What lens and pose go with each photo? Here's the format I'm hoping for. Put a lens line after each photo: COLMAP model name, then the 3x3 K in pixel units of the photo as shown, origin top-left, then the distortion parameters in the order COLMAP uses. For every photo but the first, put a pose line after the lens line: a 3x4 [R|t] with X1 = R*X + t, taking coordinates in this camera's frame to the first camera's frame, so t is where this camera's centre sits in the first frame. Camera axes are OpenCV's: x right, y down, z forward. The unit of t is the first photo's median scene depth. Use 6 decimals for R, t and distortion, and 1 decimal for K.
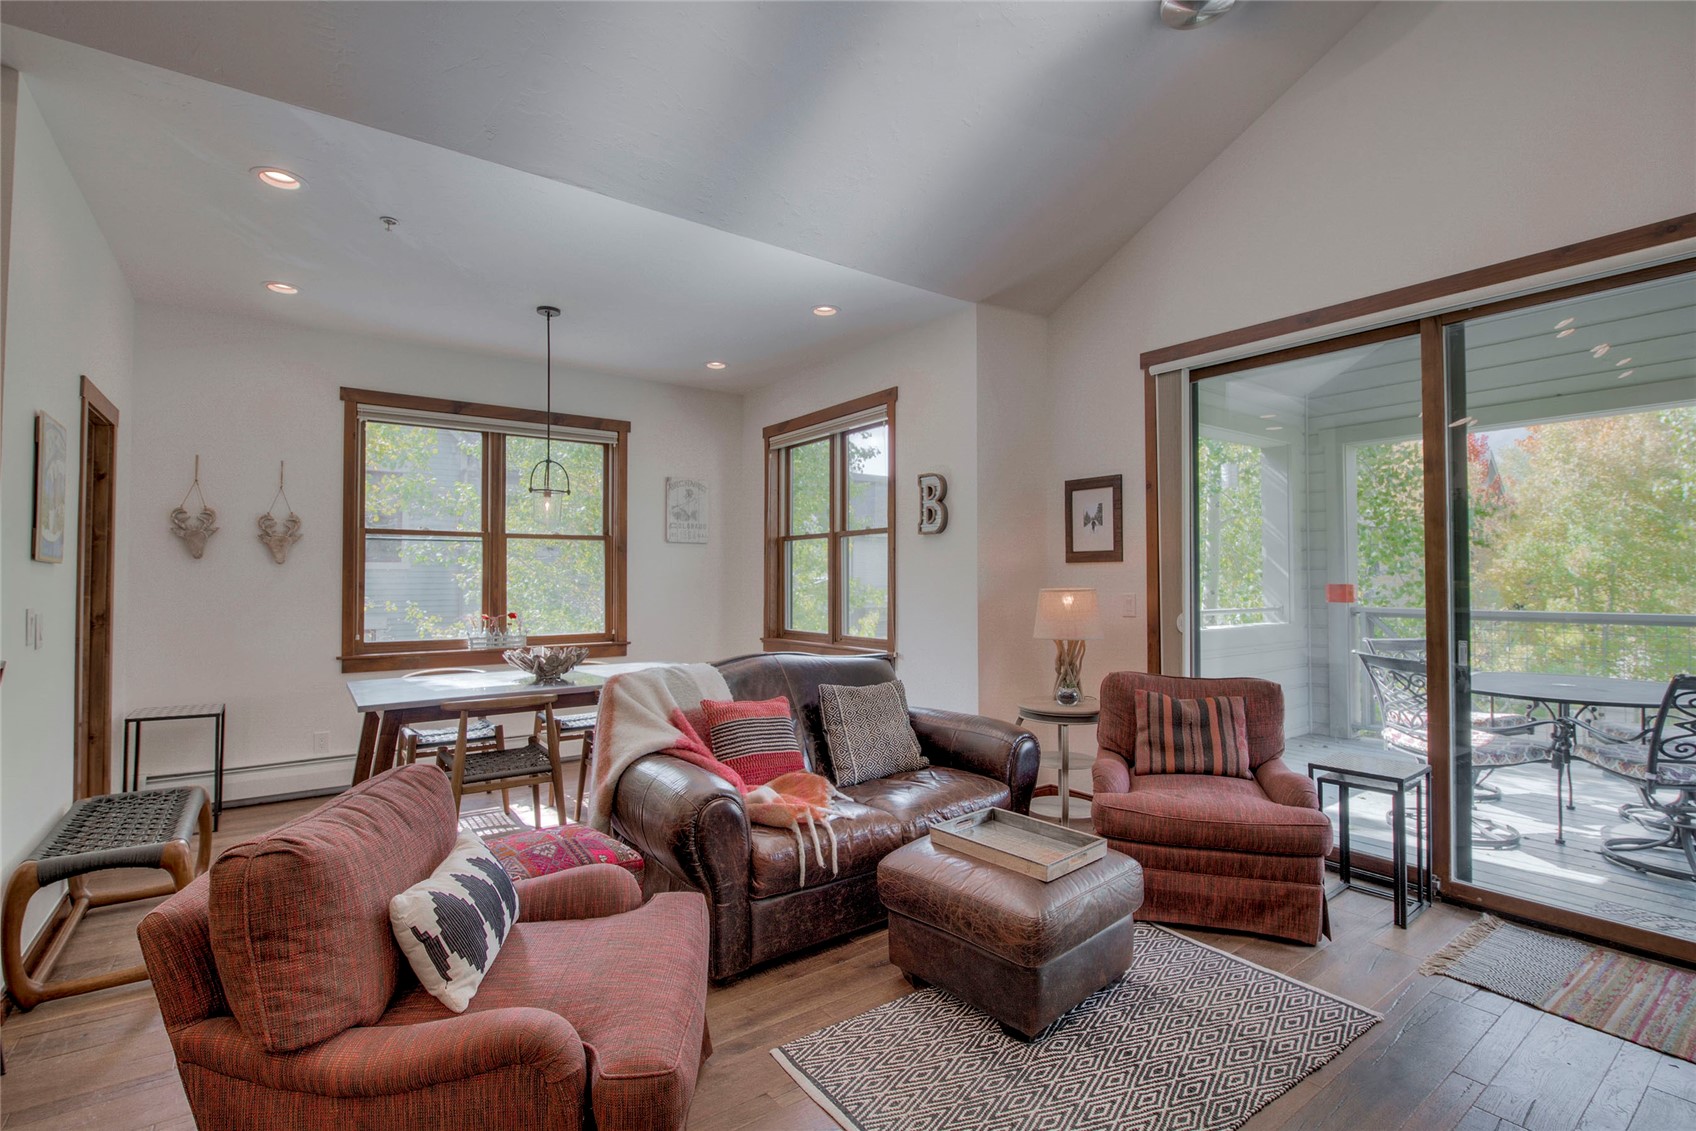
lens RADIAL K [[779.7, 0, 846.2], [0, 779.7, 560.3], [0, 0, 1]] dist [-0.001409, -0.000767]
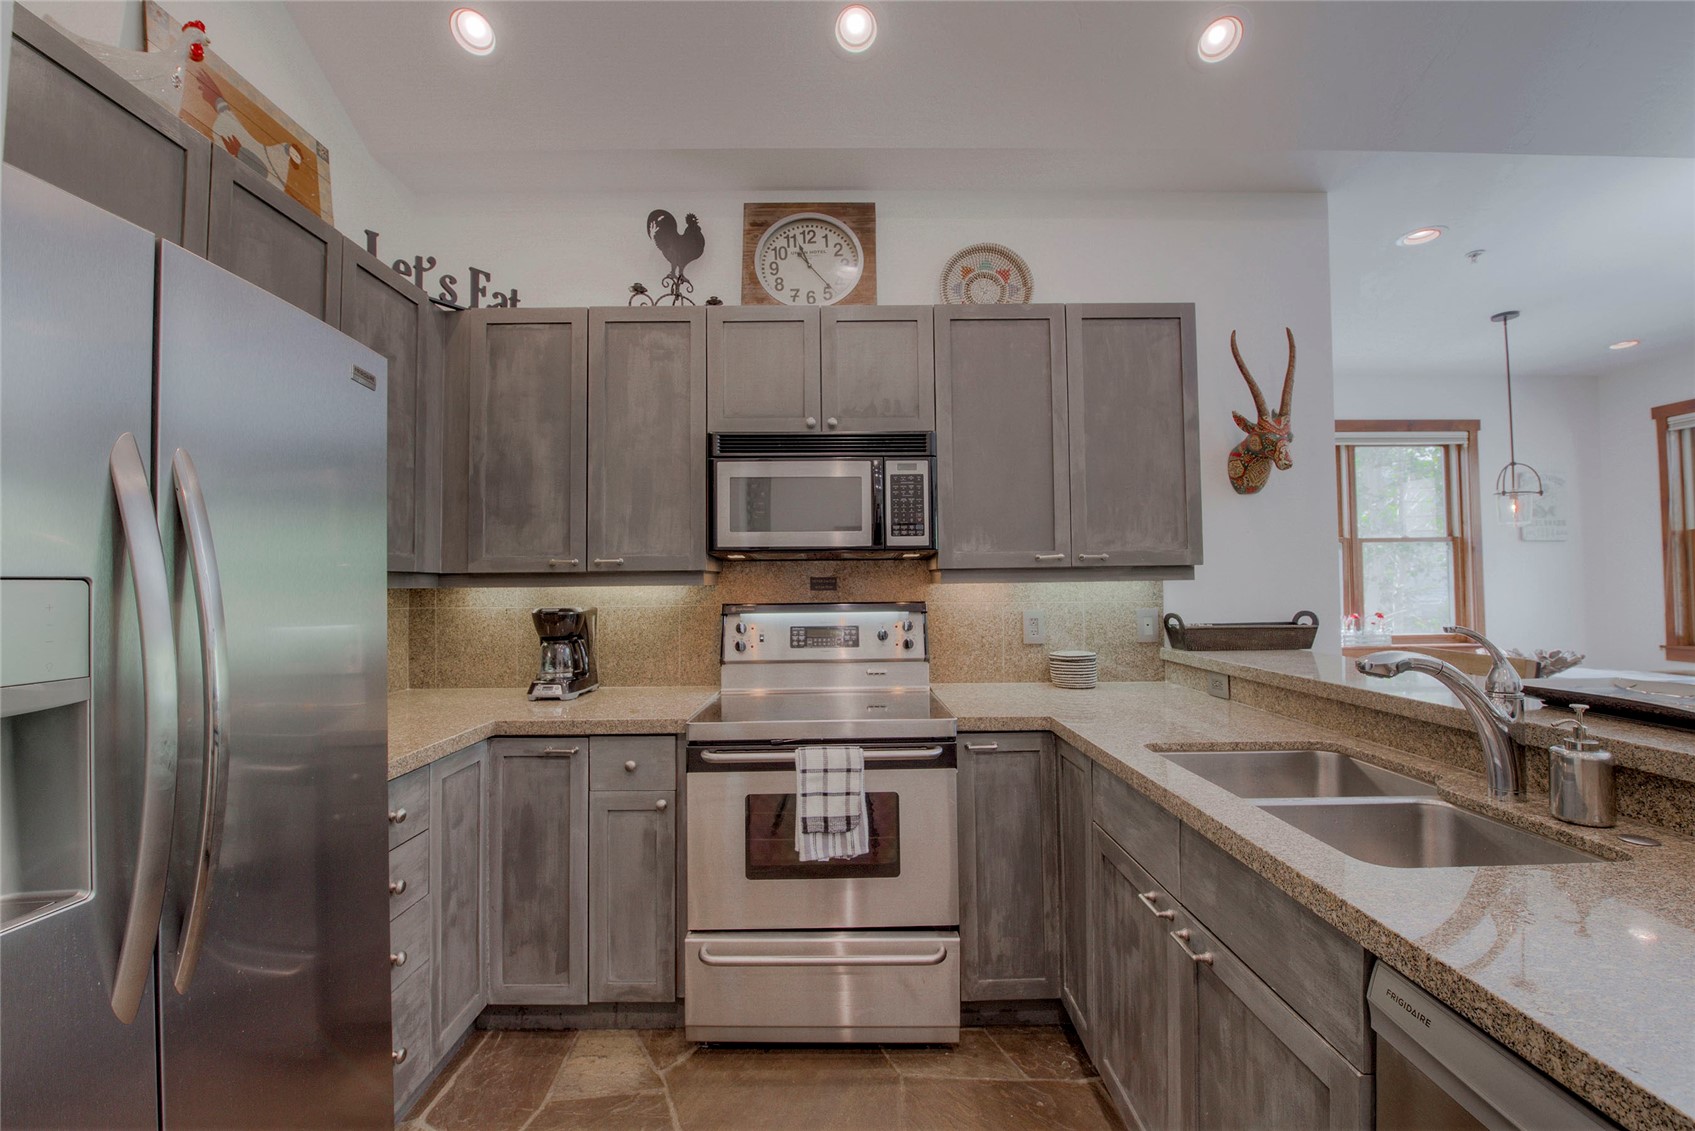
lens RADIAL K [[698.0, 0, 848.1], [0, 698.0, 561.8], [0, 0, 1]] dist [-0.019198, -0.000084]
pose [[0.813803, -0.023685, -0.580657, -0.549344], [0.022462, 0.999704, -0.009298, -0.011085], [0.580706, -0.005476, 0.814095, -0.212579]]
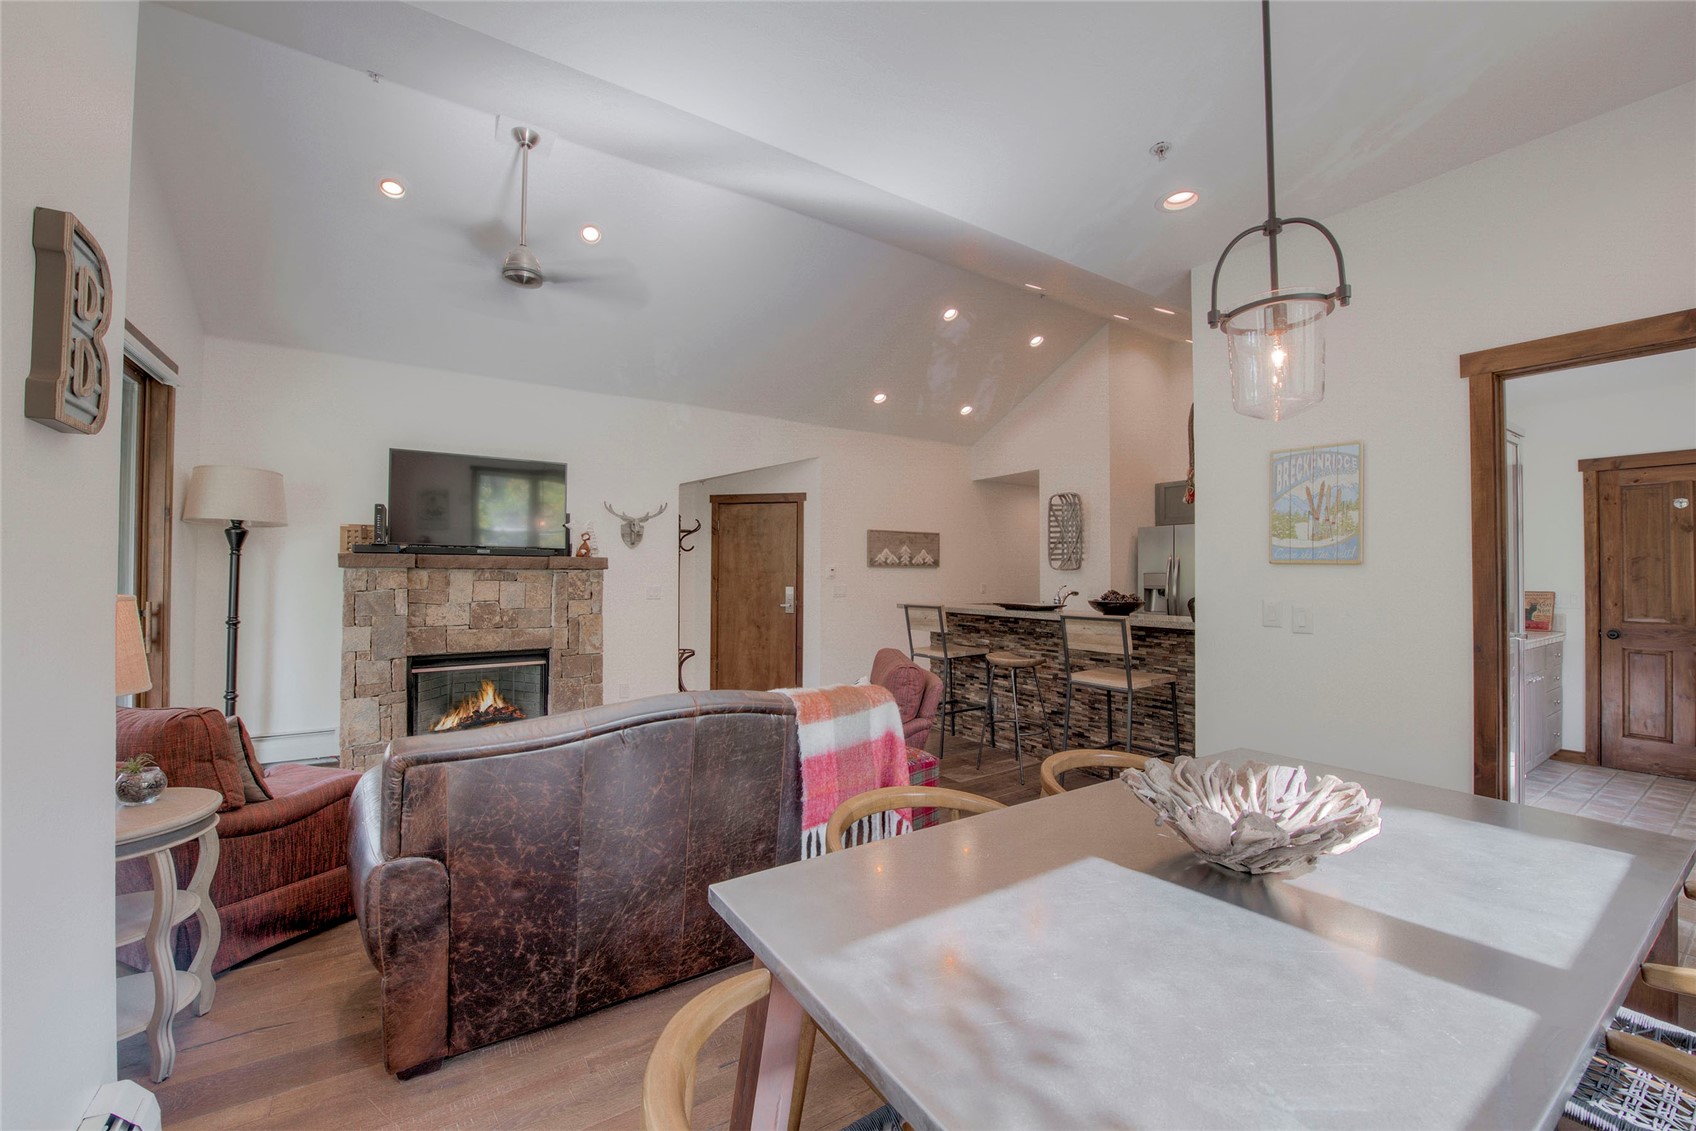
lens RADIAL K [[684.1, 0, 851.2], [0, 684.1, 565.1], [0, 0, 1]] dist [0.001187, 0.000047]
pose [[-0.998814, -0.001457, 0.048676, -0.209058], [-0.003285, 0.999292, -0.037487, 0.027834], [-0.048587, -0.037602, -0.998111, 1.247197]]
